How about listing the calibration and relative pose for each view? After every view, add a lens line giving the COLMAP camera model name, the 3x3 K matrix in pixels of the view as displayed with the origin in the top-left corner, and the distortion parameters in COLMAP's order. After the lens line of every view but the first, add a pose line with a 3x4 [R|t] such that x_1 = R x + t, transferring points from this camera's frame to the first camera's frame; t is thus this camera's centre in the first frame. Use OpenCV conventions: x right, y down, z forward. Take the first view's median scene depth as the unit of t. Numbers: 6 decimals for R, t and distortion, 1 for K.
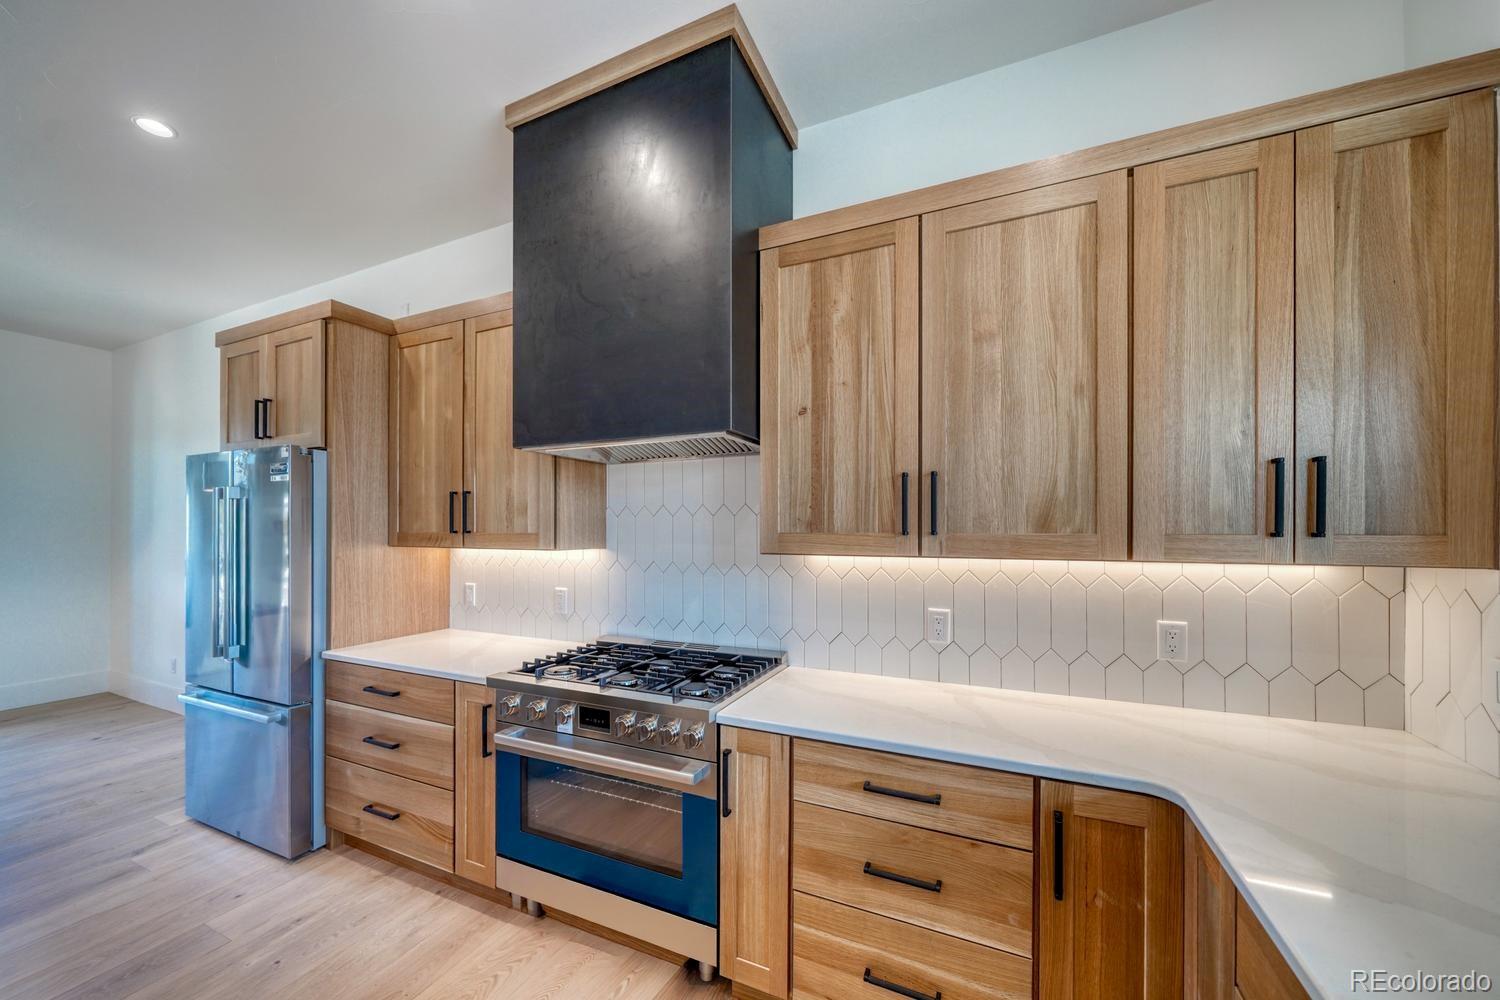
lens RADIAL K [[551.2, 0, 743.6], [0, 551.2, 528.6], [0, 0, 1]] dist [-0.007491, -0.000004]
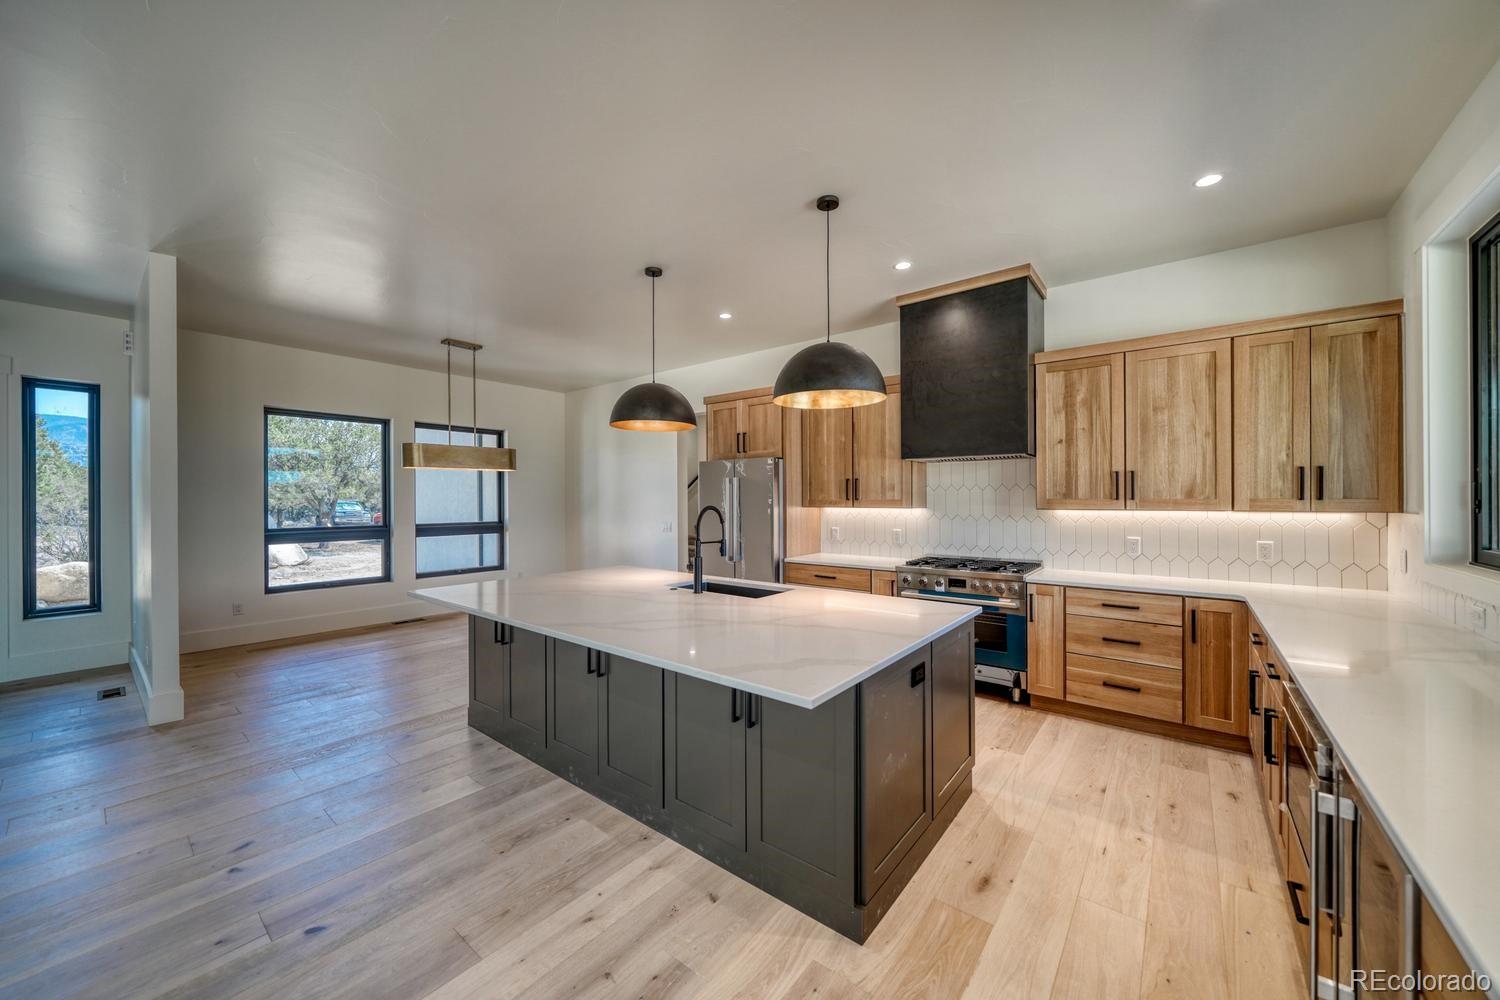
lens RADIAL K [[547.6, 0, 744.2], [0, 547.6, 496.7], [0, 0, 1]] dist [-0.003610, 0.000139]
pose [[0.970191, -0.006875, -0.242242, -0.648733], [0.007355, 0.999972, 0.001075, -0.014387], [0.242228, -0.002825, 0.970215, -1.534599]]
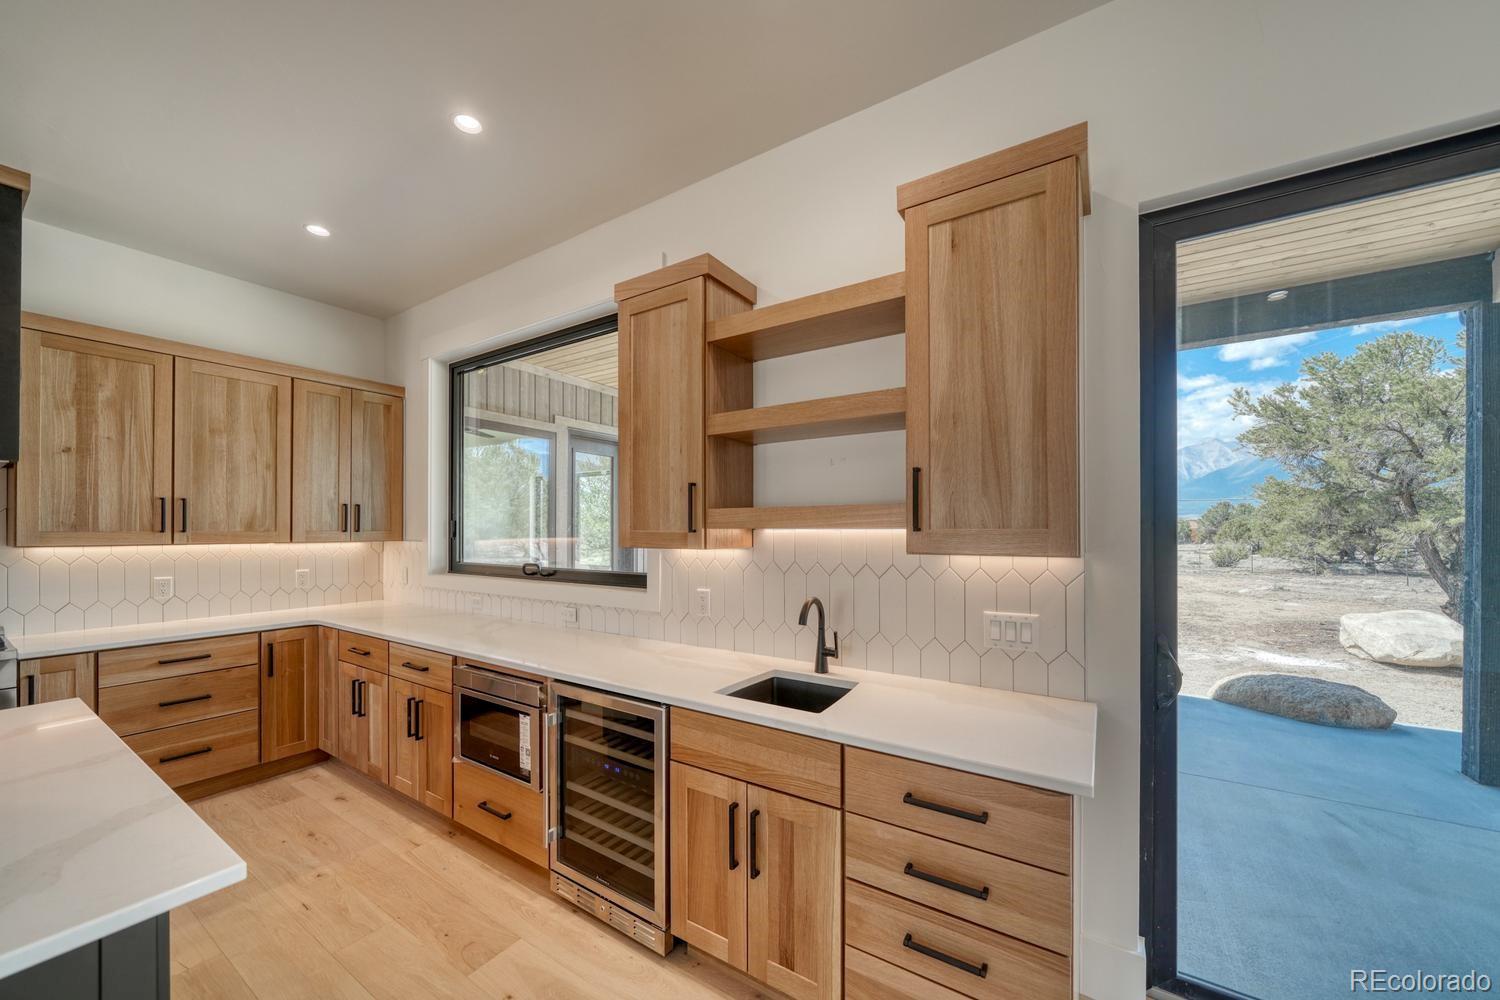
lens RADIAL K [[551.2, 0, 743.6], [0, 551.2, 528.6], [0, 0, 1]] dist [-0.007491, -0.000004]
pose [[0.145464, -0.001984, 0.989362, -1.247425], [-0.002688, 0.999994, 0.002400, -0.010426], [-0.989360, -0.003009, 0.145457, -1.178872]]
